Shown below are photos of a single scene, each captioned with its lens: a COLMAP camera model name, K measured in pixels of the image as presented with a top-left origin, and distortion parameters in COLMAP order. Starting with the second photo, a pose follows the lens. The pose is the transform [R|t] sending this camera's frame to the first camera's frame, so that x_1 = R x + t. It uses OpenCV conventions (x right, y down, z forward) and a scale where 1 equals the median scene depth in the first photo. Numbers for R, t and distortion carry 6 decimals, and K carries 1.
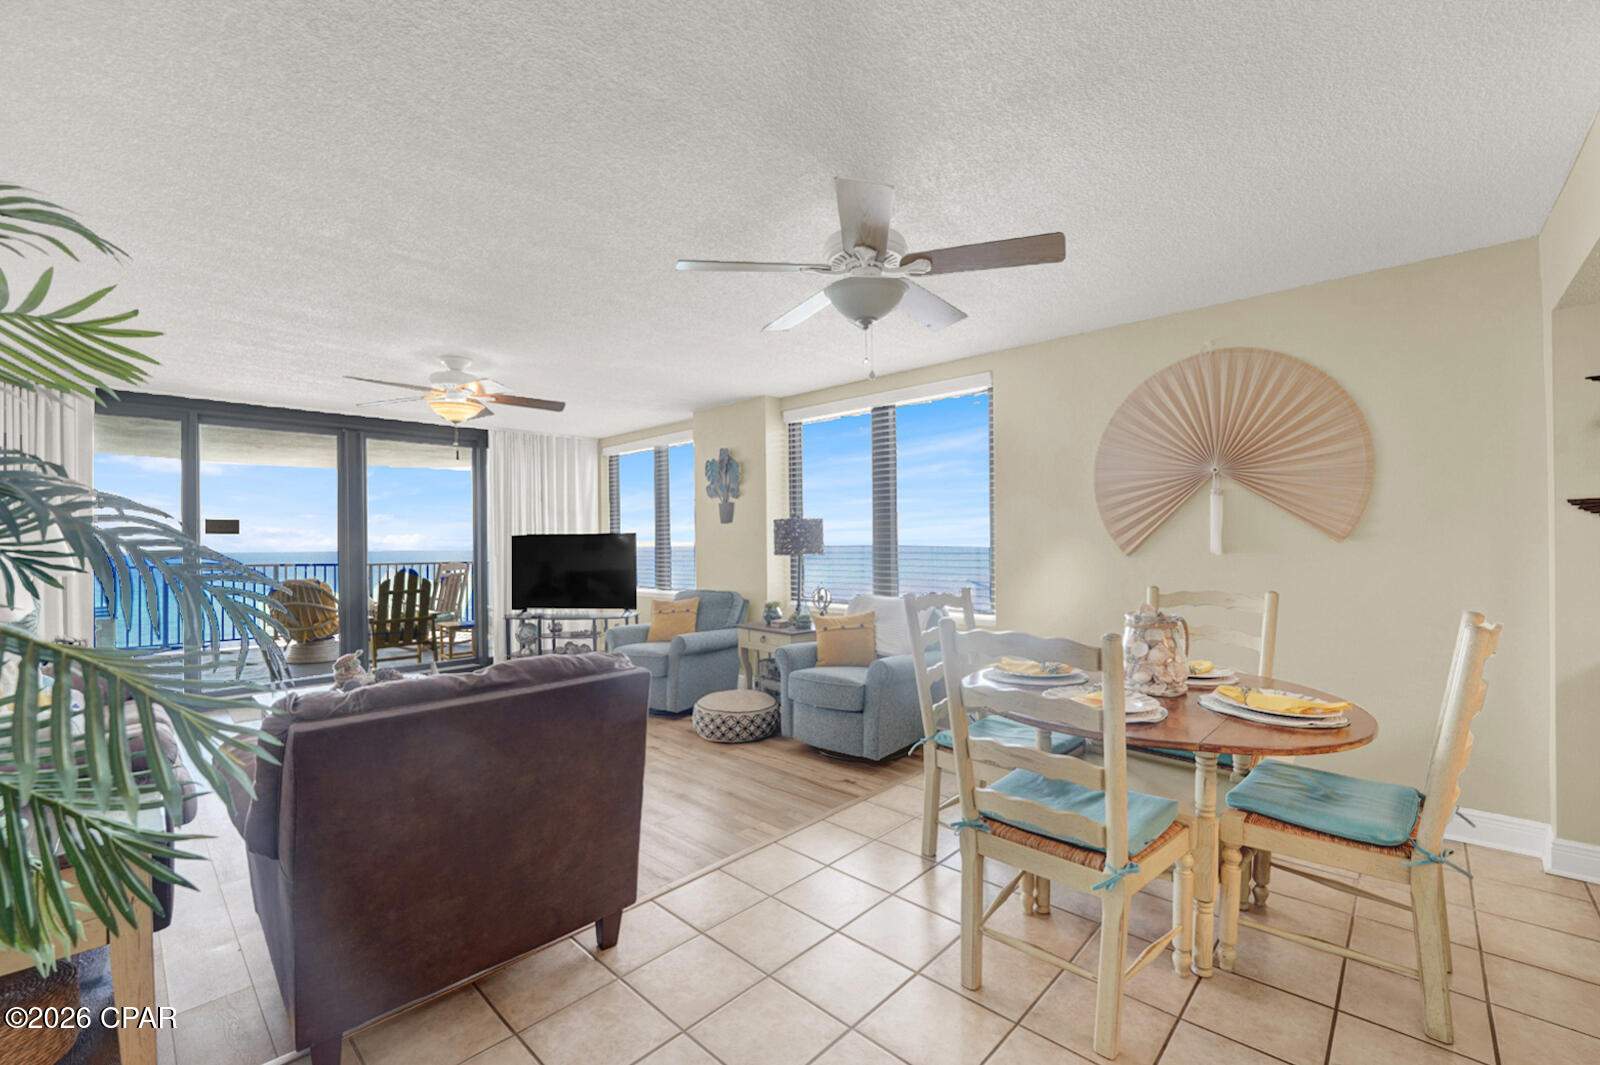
lens RADIAL K [[663.6, 0, 793.0], [0, 663.6, 540.4], [0, 0, 1]] dist [-0.029525, 0.003361]
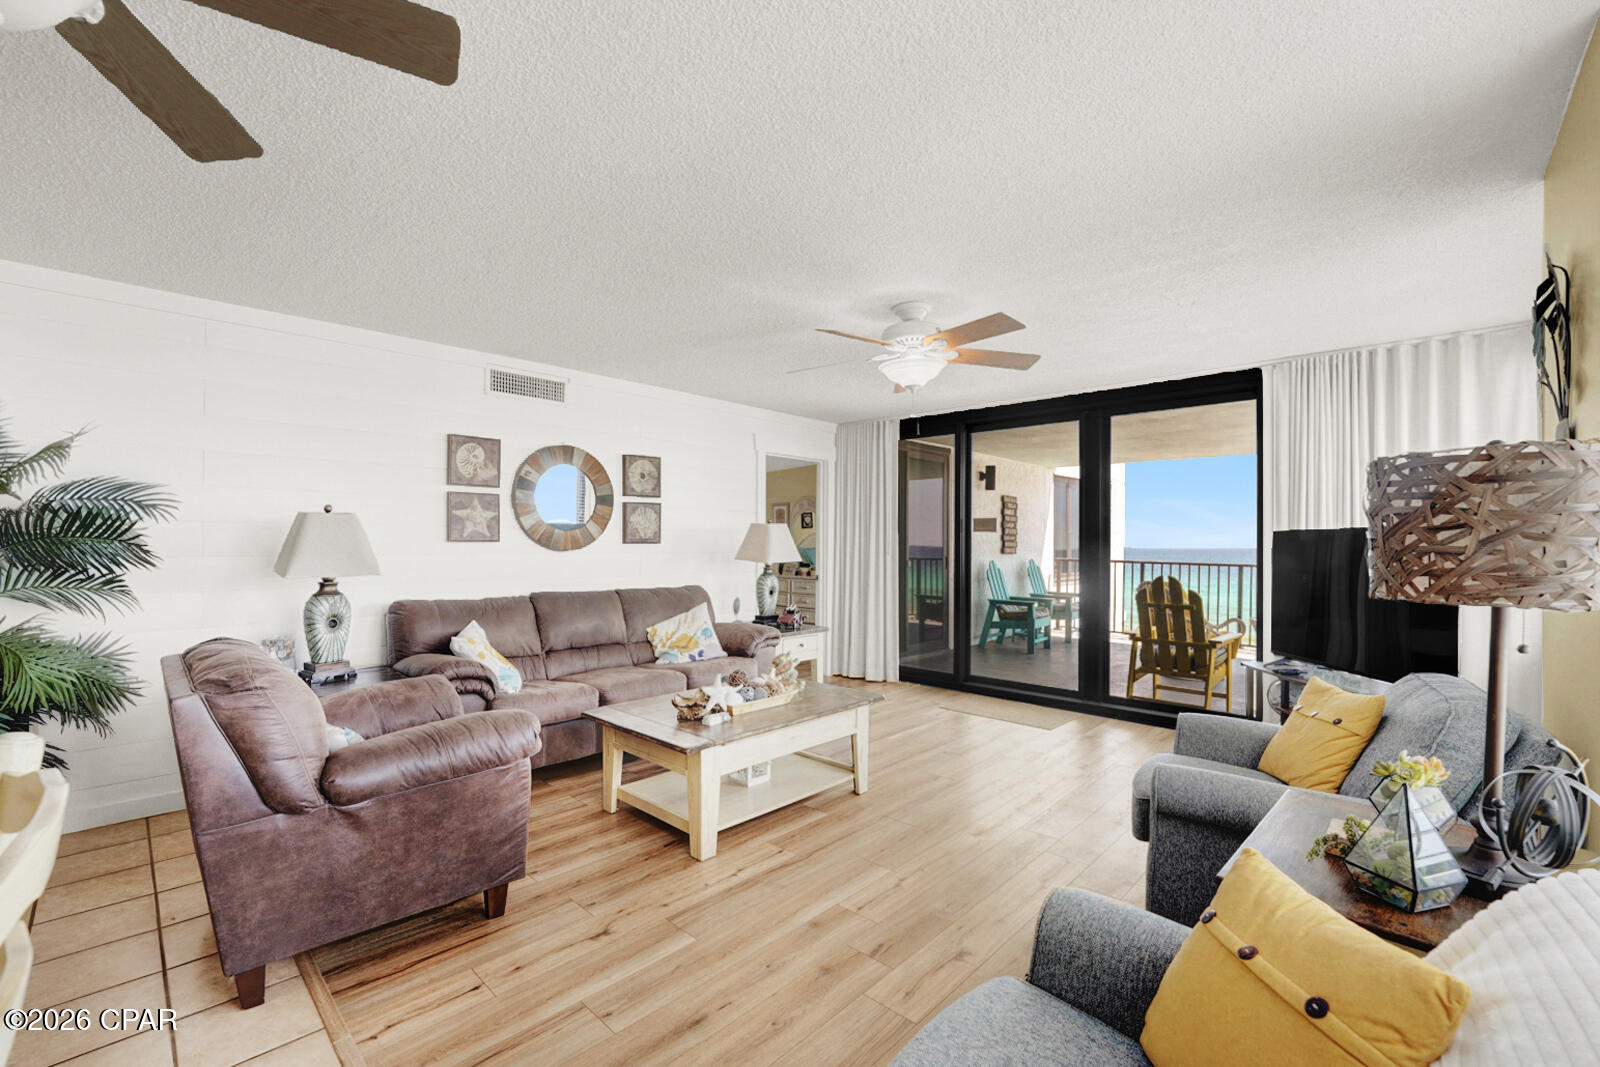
lens RADIAL K [[663.6, 0, 793.0], [0, 663.6, 541.4], [0, 0, 1]] dist [-0.029525, 0.003361]
pose [[-0.008421, 0.009377, -0.999921, 0.249885], [-0.004268, 0.999947, 0.009414, -0.004027], [0.999955, 0.004347, -0.008381, 0.784872]]
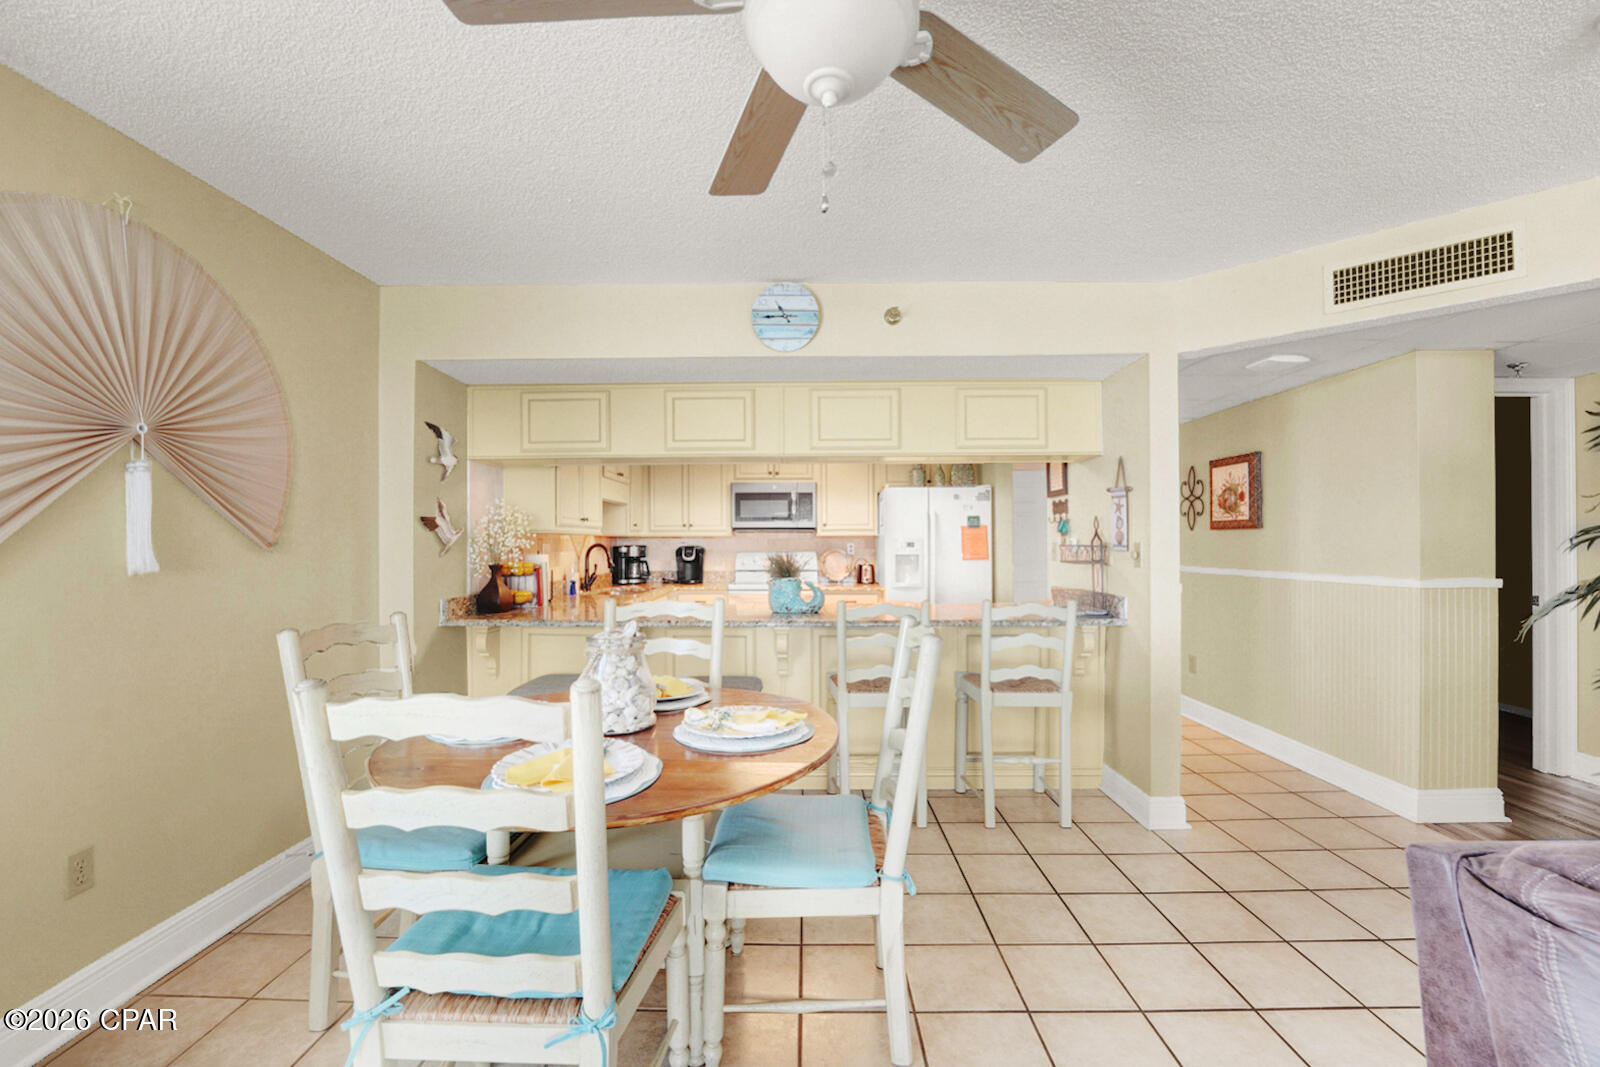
lens RADIAL K [[667.8, 0, 793.8], [0, 667.8, 540.4], [0, 0, 1]] dist [-0.021343, 0.001109]
pose [[-0.677845, 0.014281, 0.735066, -0.113405], [0.010274, 0.999898, -0.009952, 0.000981], [-0.735133, 0.000806, -0.677923, 0.693200]]
